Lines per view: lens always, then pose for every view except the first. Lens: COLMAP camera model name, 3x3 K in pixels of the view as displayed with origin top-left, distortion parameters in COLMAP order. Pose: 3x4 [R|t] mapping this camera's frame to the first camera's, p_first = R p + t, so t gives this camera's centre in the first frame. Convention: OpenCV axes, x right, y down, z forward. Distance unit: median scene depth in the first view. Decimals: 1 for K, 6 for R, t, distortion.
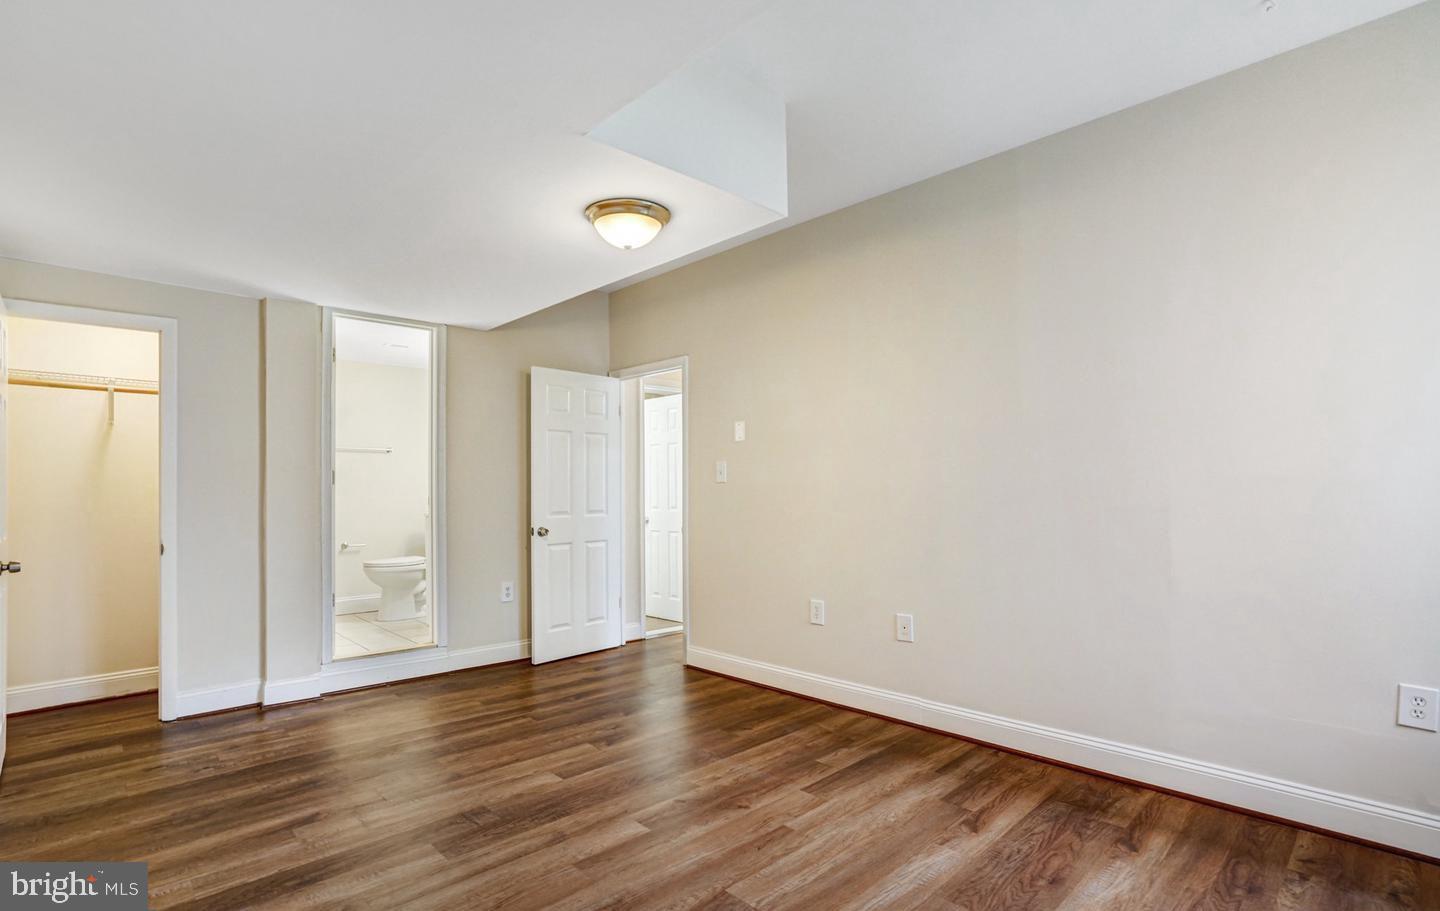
lens RADIAL K [[711.0, 0, 721.6], [0, 711.0, 490.7], [0, 0, 1]] dist [-0.002917, 0.000090]
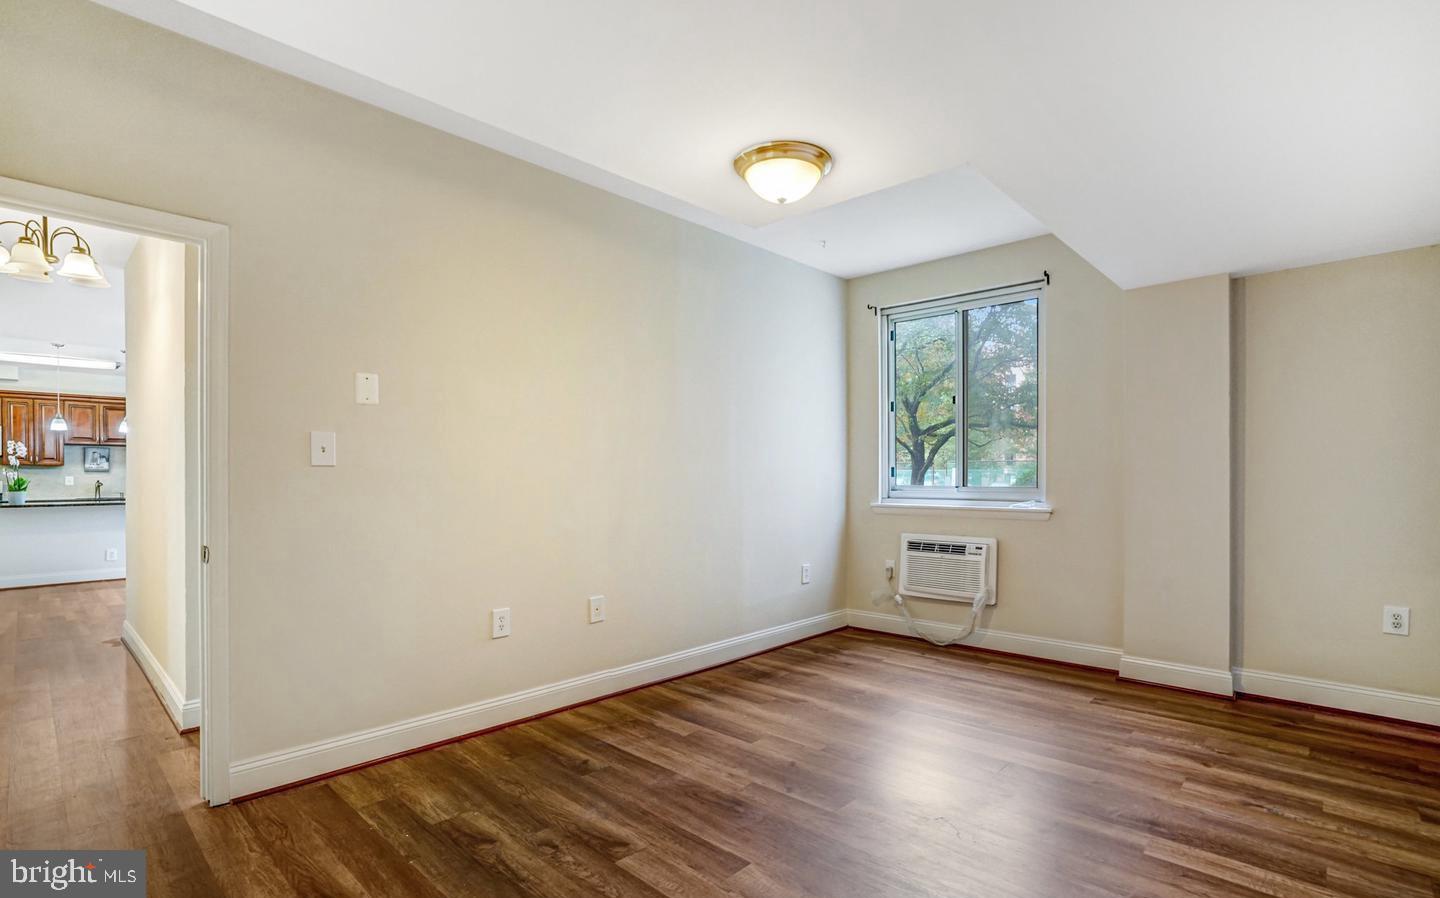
lens RADIAL K [[679.5, 0, 704.3], [0, 679.5, 489.4], [0, 0, 1]] dist [-0.058634, 0.021479]
pose [[-0.034236, -0.008854, 0.999375, -0.806450], [0.002501, 0.999957, 0.008945, 0.007366], [-0.999411, 0.002806, -0.034212, 0.943741]]
